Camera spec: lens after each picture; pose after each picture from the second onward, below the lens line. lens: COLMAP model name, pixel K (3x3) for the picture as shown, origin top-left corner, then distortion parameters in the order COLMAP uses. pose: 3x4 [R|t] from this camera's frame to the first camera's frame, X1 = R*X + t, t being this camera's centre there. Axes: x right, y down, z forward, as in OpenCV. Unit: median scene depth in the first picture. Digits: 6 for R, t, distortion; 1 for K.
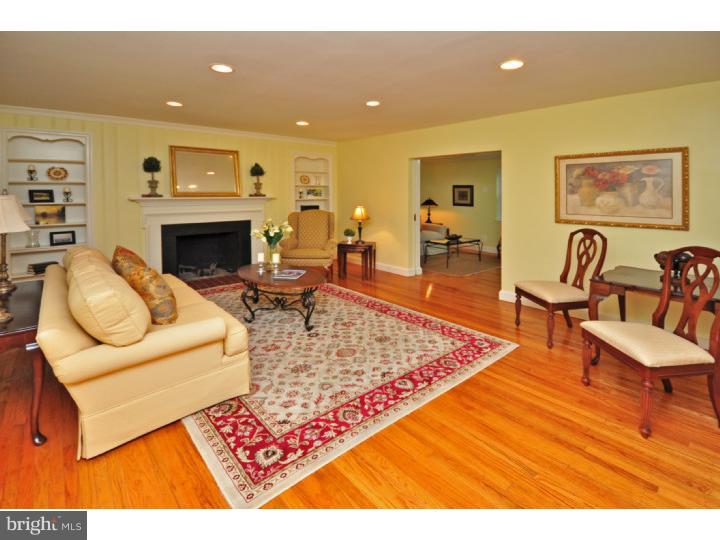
lens RADIAL K [[351.3, 0, 361.1], [0, 351.3, 273.0], [0, 0, 1]] dist [-0.001235, -0.000696]
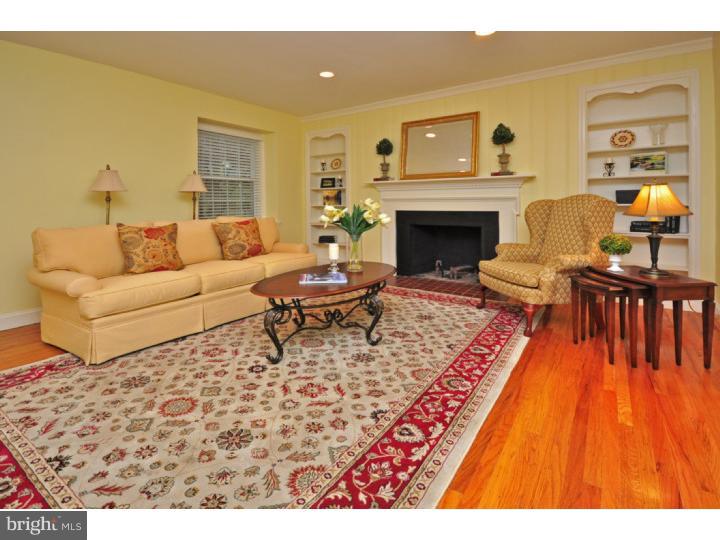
lens RADIAL K [[351.3, 0, 361.1], [0, 351.3, 273.0], [0, 0, 1]] dist [-0.001235, -0.000696]
pose [[0.256386, 0.198070, -0.946063, 0.363796], [-0.199243, 0.968588, 0.148791, -0.099109], [0.945816, 0.150348, 0.287796, 0.687604]]
